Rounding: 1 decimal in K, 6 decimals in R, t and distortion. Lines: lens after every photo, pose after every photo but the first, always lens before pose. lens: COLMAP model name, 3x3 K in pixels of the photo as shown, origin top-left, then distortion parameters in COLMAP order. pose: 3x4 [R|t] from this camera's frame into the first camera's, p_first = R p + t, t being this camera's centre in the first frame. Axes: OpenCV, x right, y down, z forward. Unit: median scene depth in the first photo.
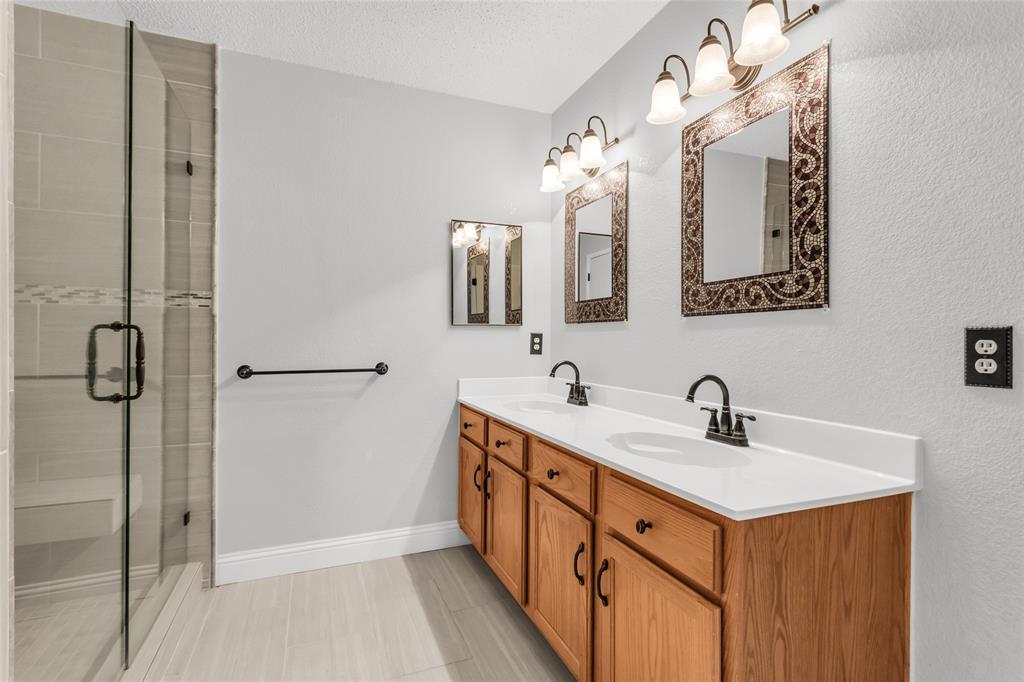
lens RADIAL K [[494.8, 0, 511.2], [0, 494.8, 341.7], [0, 0, 1]] dist [0.003496, 0.000278]
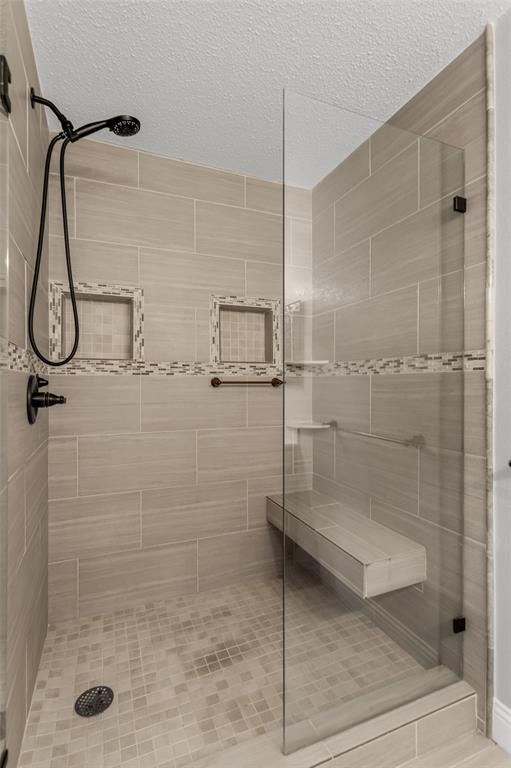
lens RADIAL K [[371.1, 0, 253.9], [0, 371.1, 382.8], [0, 0, 1]] dist [0.003496, 0.000278]
pose [[0.000176, -0.007065, -0.999975, -0.025887], [-0.000778, 0.999975, -0.007065, -0.045164], [1.000000, 0.000779, 0.000170, 0.645494]]
